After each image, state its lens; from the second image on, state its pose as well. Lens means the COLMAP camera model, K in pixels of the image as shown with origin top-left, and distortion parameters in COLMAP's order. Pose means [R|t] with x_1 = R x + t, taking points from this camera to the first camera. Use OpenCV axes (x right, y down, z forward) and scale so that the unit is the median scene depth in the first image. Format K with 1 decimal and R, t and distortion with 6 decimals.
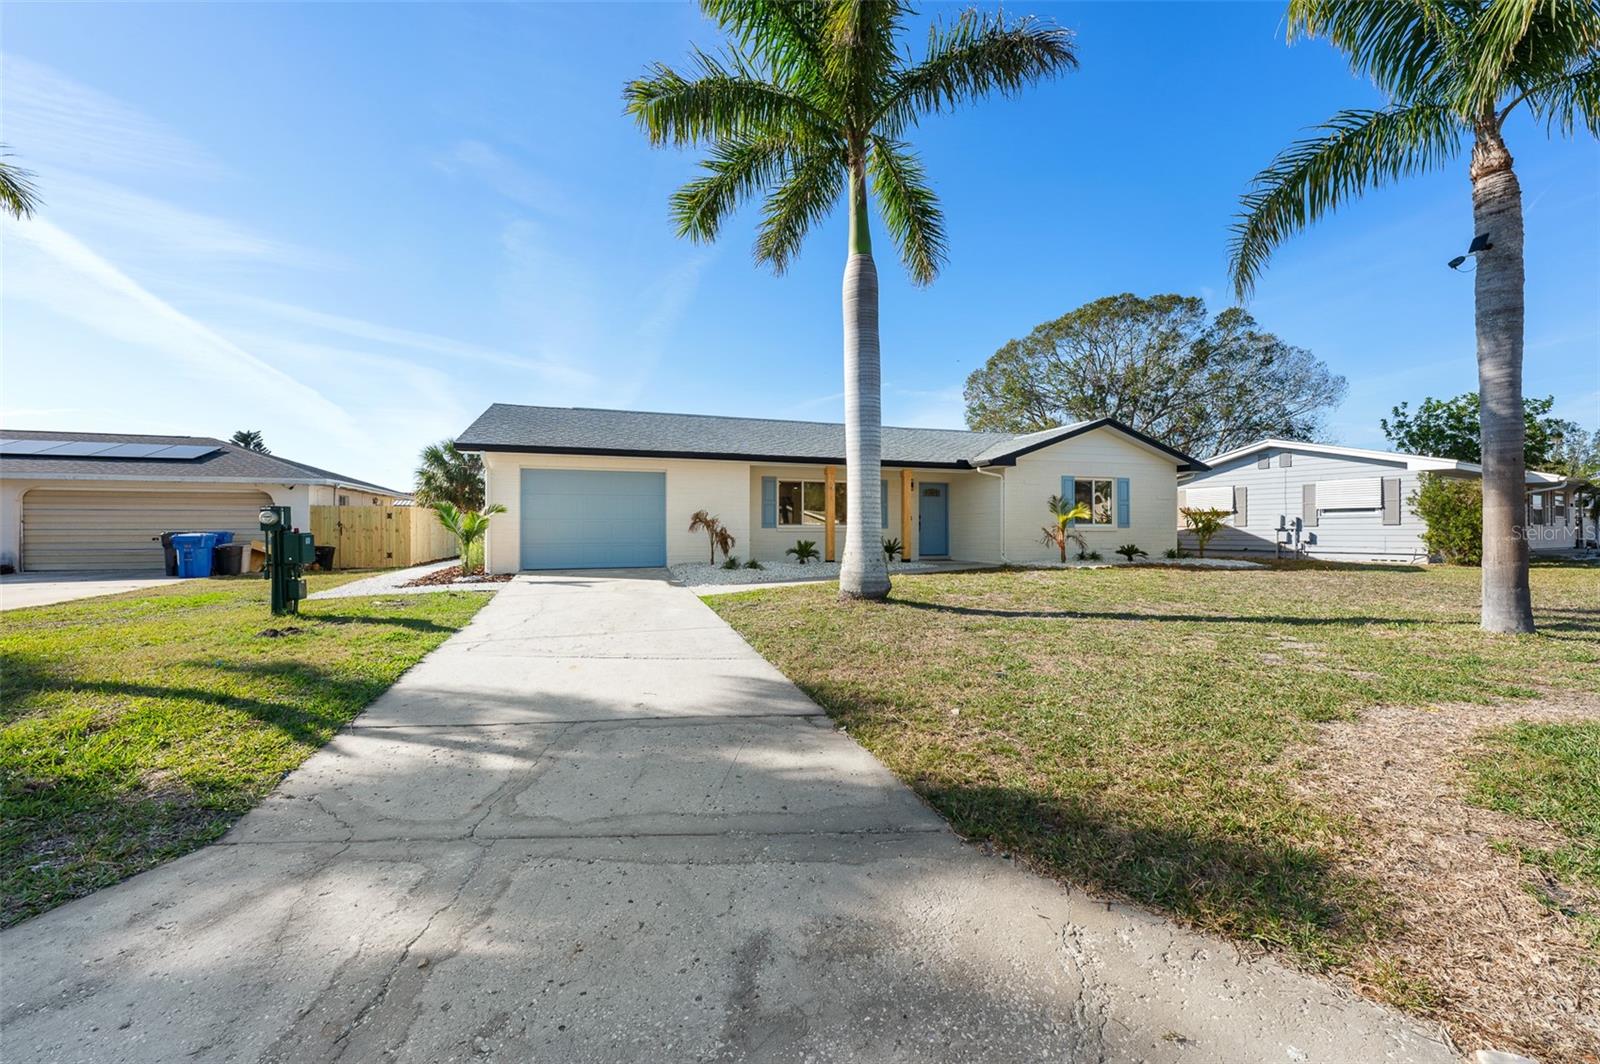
lens RADIAL K [[612.9, 0, 800.0], [0, 612.9, 532.0], [0, 0, 1]] dist [0.000092, 0.000024]
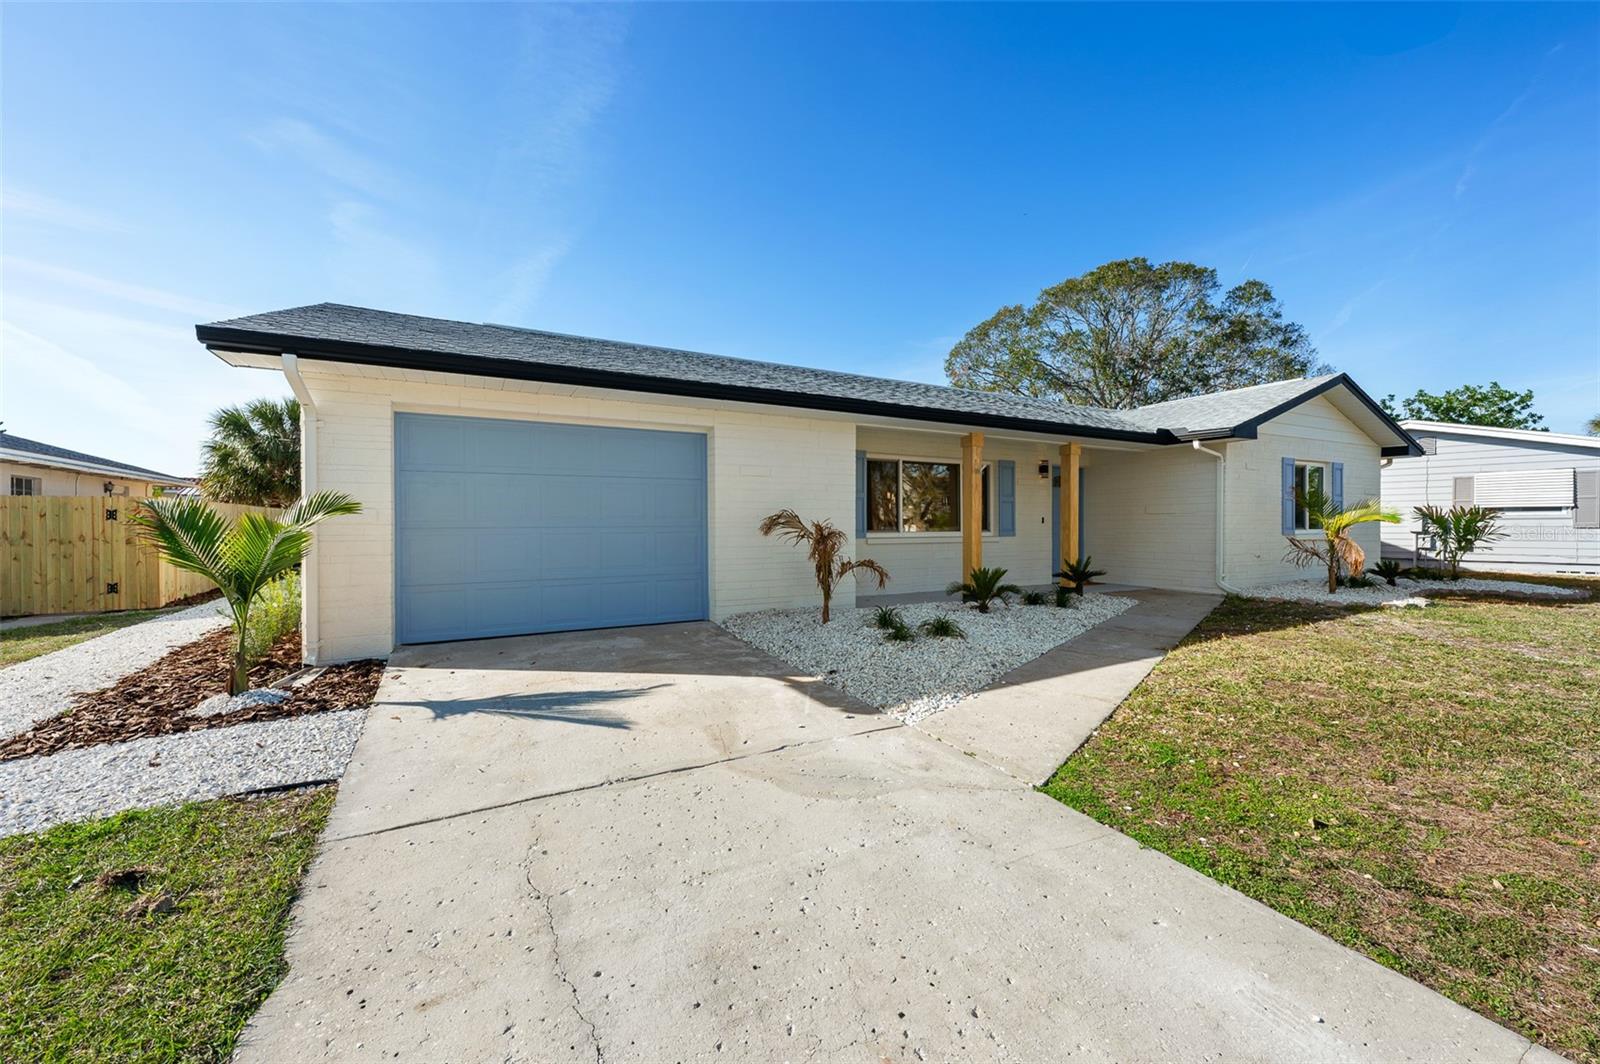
lens RADIAL K [[625.3, 0, 800.0], [0, 625.3, 532.0], [0, 0, 1]] dist [0.000520, 0.000030]
pose [[0.984523, -0.003429, 0.175222, -0.173930], [0.001687, 0.999948, 0.010086, -0.015720], [-0.175248, -0.009634, 0.984477, 0.356948]]
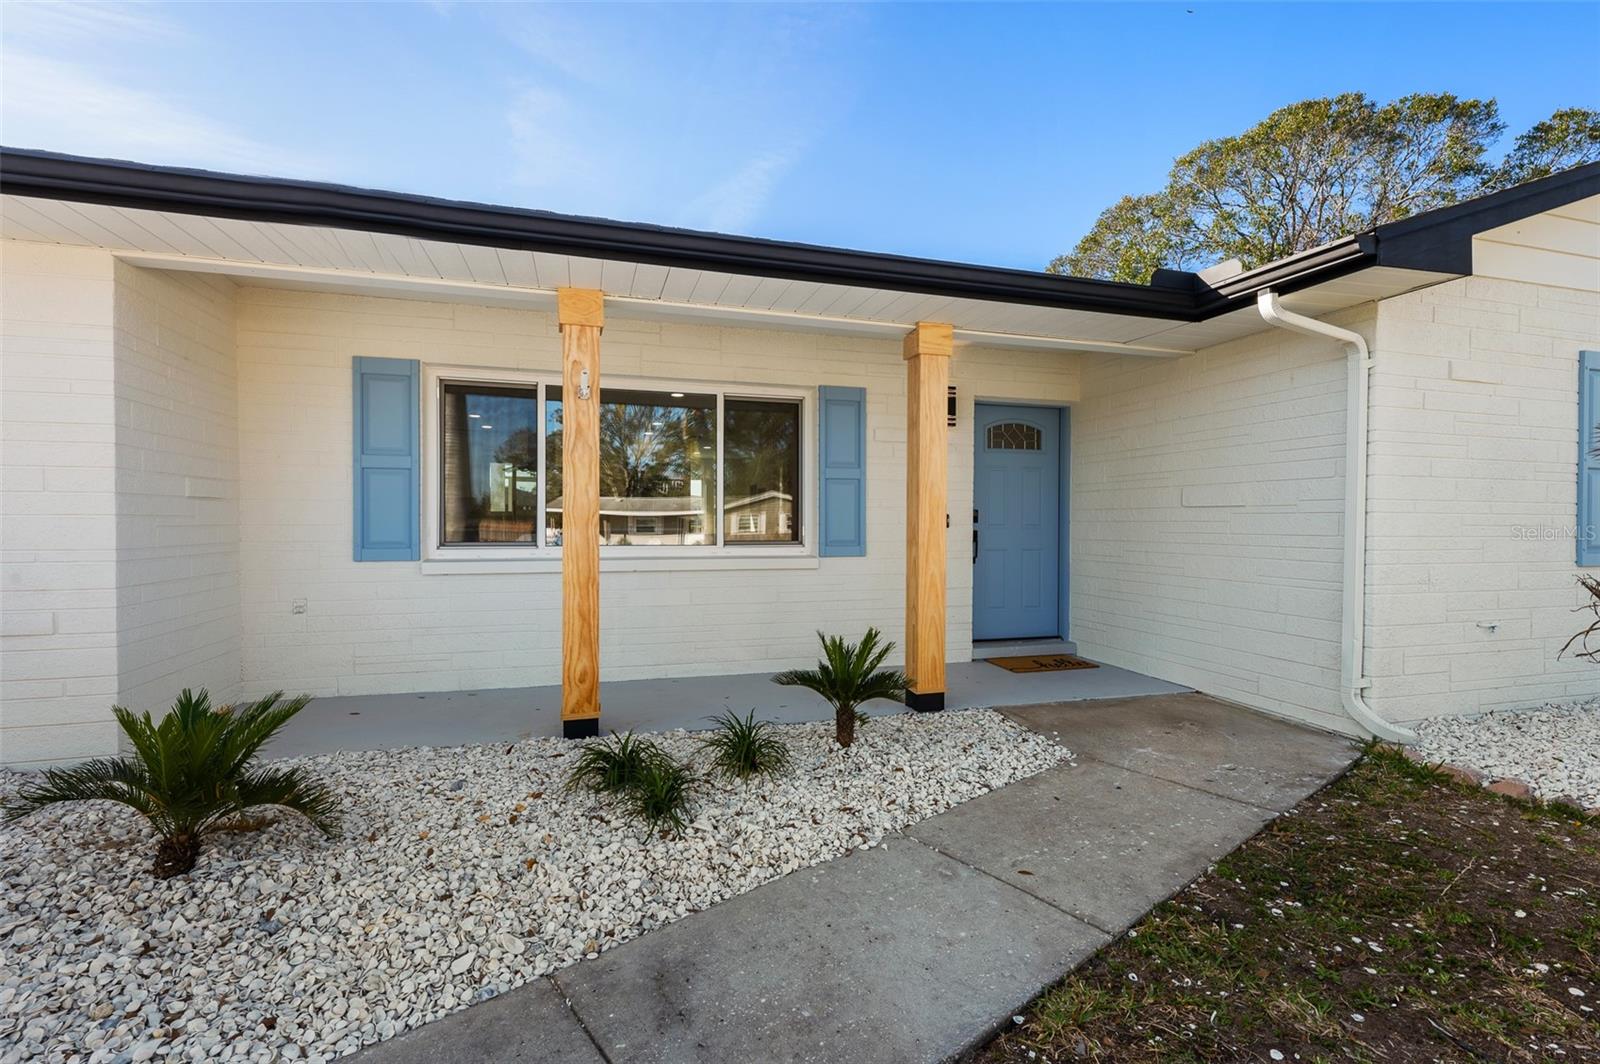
lens RADIAL K [[721.8, 0, 800.0], [0, 721.8, 532.0], [0, 0, 1]] dist [0.002911, 0.000172]
pose [[0.999759, 0.005172, -0.021358, 0.108251], [-0.004752, 0.999795, 0.019673, -0.021582], [0.021455, -0.019566, 0.999578, 0.597399]]
